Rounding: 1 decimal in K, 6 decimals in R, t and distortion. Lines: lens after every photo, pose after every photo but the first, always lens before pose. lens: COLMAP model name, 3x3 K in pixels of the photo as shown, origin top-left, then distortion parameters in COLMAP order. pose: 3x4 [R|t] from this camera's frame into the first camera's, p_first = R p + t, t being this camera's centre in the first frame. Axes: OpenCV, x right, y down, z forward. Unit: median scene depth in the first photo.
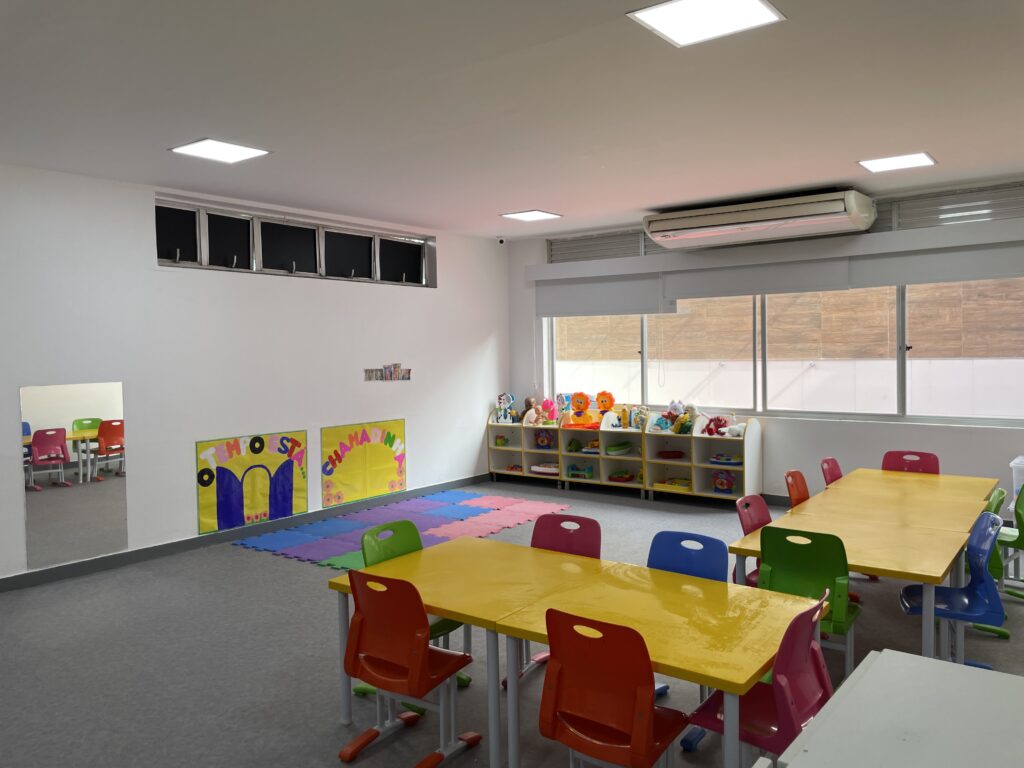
lens RADIAL K [[776.5, 0, 512.0], [0, 776.5, 384.0], [0, 0, 1]] dist [0.094056, -0.129100]
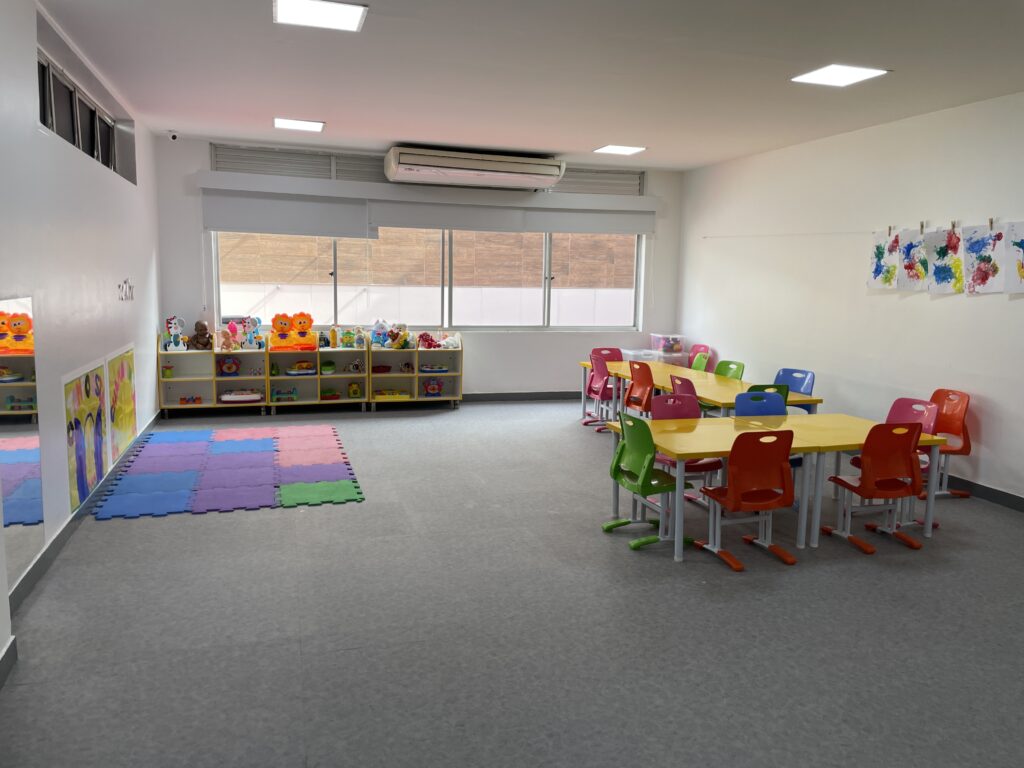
lens RADIAL K [[776.5, 0, 512.0], [0, 776.5, 384.0], [0, 0, 1]] dist [0.094056, -0.129100]
pose [[0.579795, -0.083907, 0.810430, -0.543674], [0.009226, 0.995295, 0.096446, 0.006316], [-0.814710, -0.048442, 0.577842, 0.194036]]
